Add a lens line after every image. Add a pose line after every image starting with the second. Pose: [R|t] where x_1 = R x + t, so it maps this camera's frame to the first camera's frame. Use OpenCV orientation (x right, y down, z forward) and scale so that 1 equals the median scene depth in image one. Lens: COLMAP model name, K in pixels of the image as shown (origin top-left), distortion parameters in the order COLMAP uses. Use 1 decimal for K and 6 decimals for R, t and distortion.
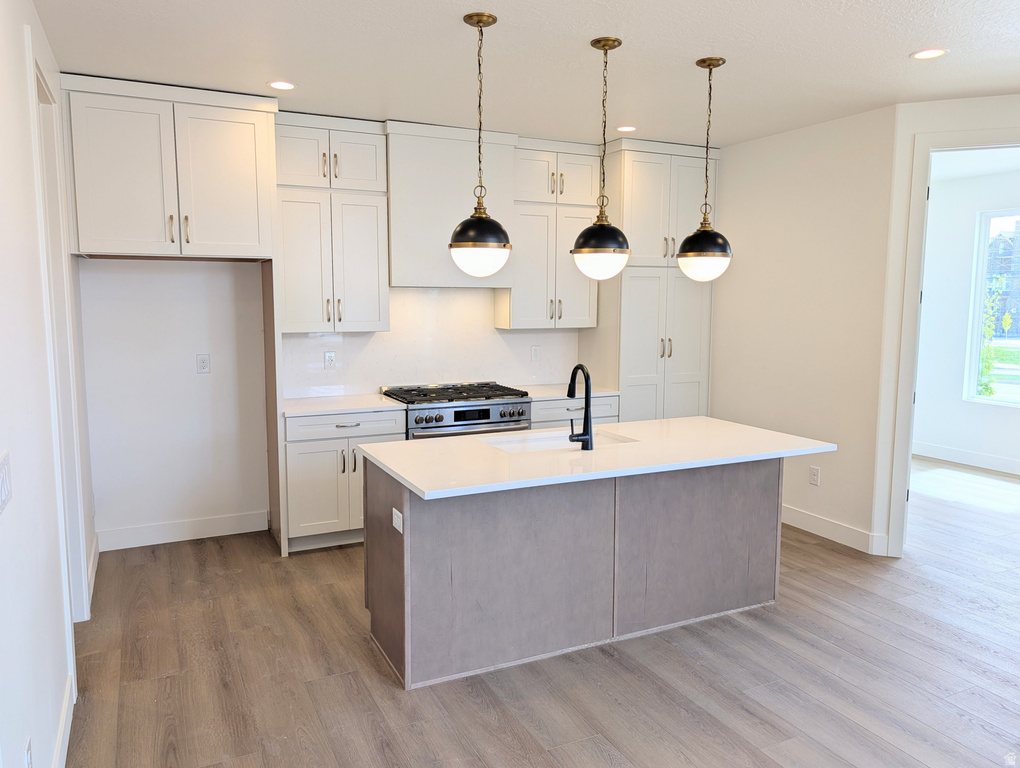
lens RADIAL K [[754.0, 0, 508.4], [0, 754.0, 380.5], [0, 0, 1]] dist [0.035156, -0.002062]
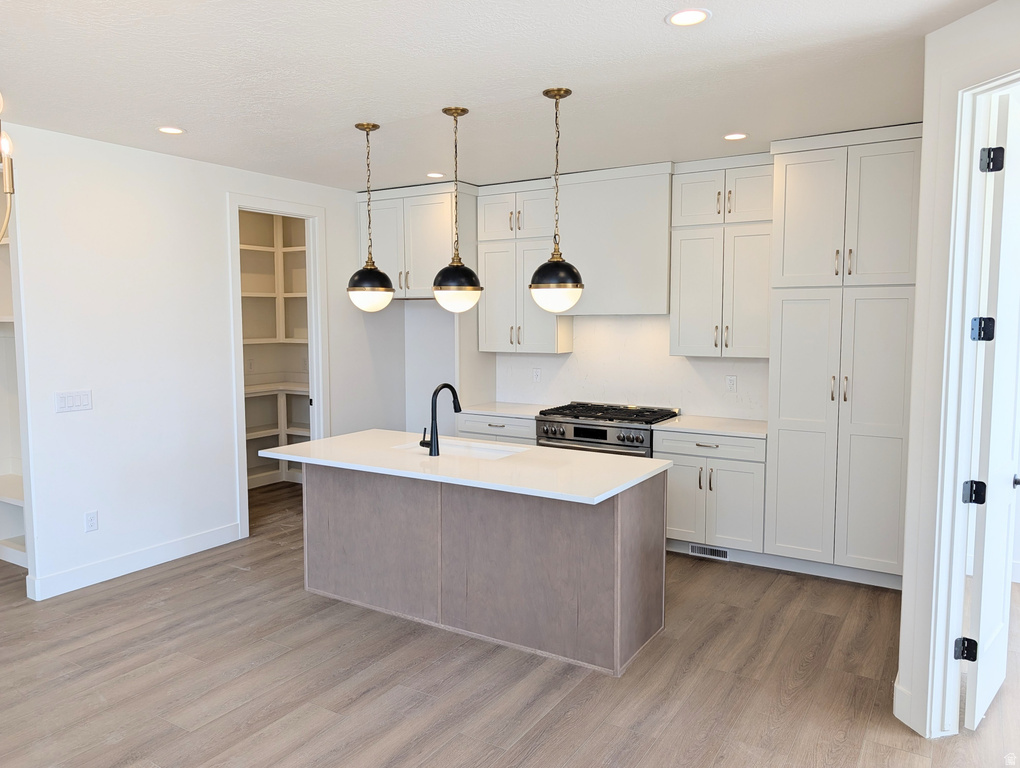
lens RADIAL K [[720.9, 0, 510.0], [0, 720.9, 384.0], [0, 0, 1]] dist [0.040047, -0.000116]
pose [[0.534599, 0.073380, -0.841914, 1.003630], [-0.095036, 0.995124, 0.026388, -0.055437], [0.839745, 0.065905, 0.538966, 0.435447]]
